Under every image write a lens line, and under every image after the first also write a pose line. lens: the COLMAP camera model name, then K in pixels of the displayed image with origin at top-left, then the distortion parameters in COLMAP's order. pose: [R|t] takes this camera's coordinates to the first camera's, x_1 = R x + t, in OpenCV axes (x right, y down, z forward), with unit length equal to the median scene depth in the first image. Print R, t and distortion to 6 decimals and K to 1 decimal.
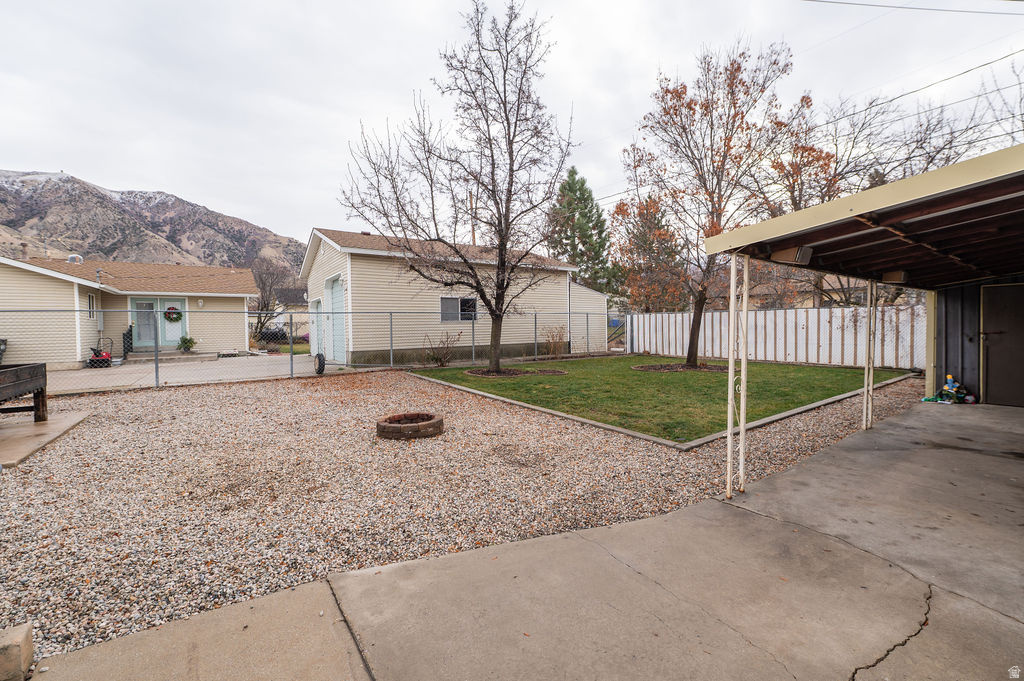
lens RADIAL K [[409.5, 0, 515.4], [0, 409.5, 337.2], [0, 0, 1]] dist [-0.007469, -0.000059]
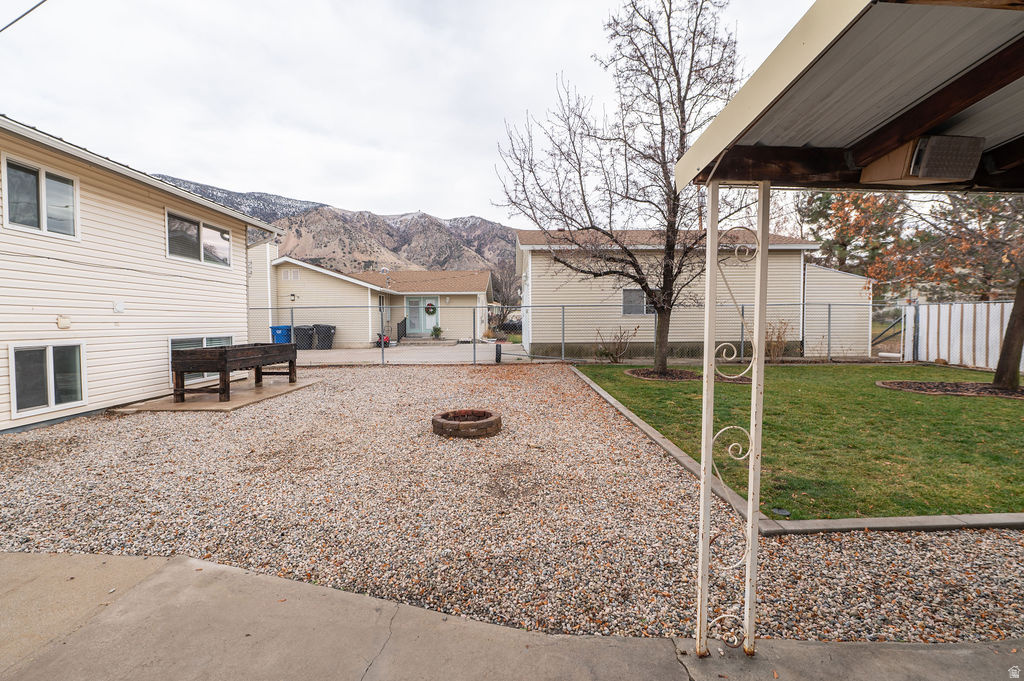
lens RADIAL K [[402.0, 0, 525.4], [0, 402.0, 336.9], [0, 0, 1]] dist [-0.006951, -0.000212]
pose [[0.835934, 0.031568, -0.547921, 0.177644], [-0.022034, 0.999470, 0.023968, -0.006526], [0.548387, -0.007963, 0.836187, 0.132386]]
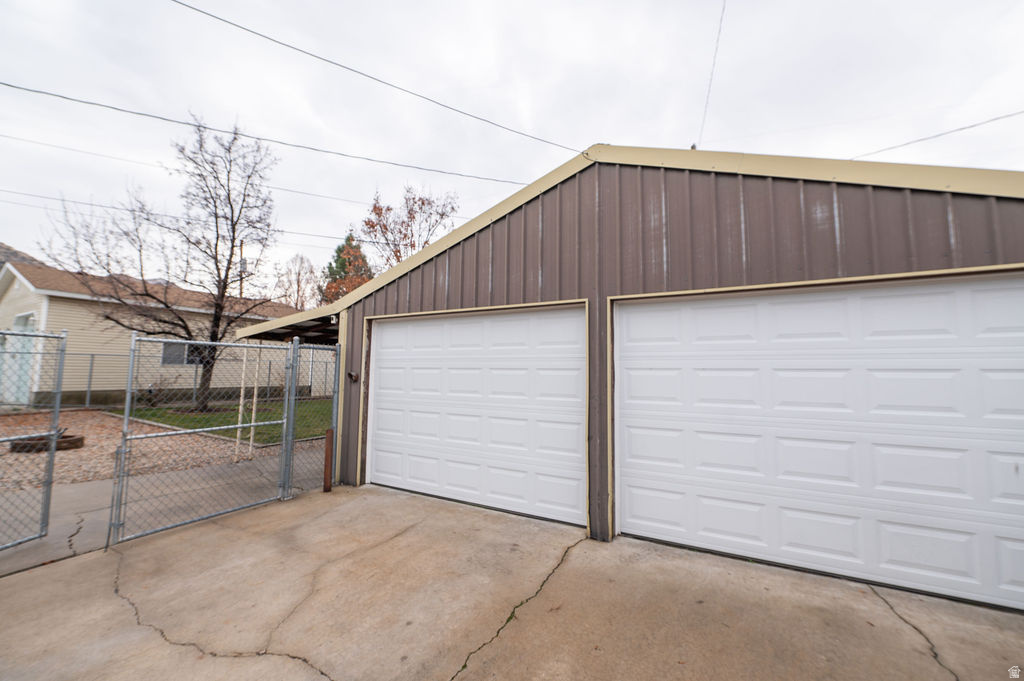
lens RADIAL K [[393.4, 0, 512.0], [0, 393.4, 340.5], [0, 0, 1]] dist [-0.012413, -0.000126]
pose [[0.901782, 0.062562, 0.427639, 0.257983], [-0.013732, 0.993115, -0.116332, 0.004487], [-0.431972, 0.099034, 0.896433, -0.387284]]
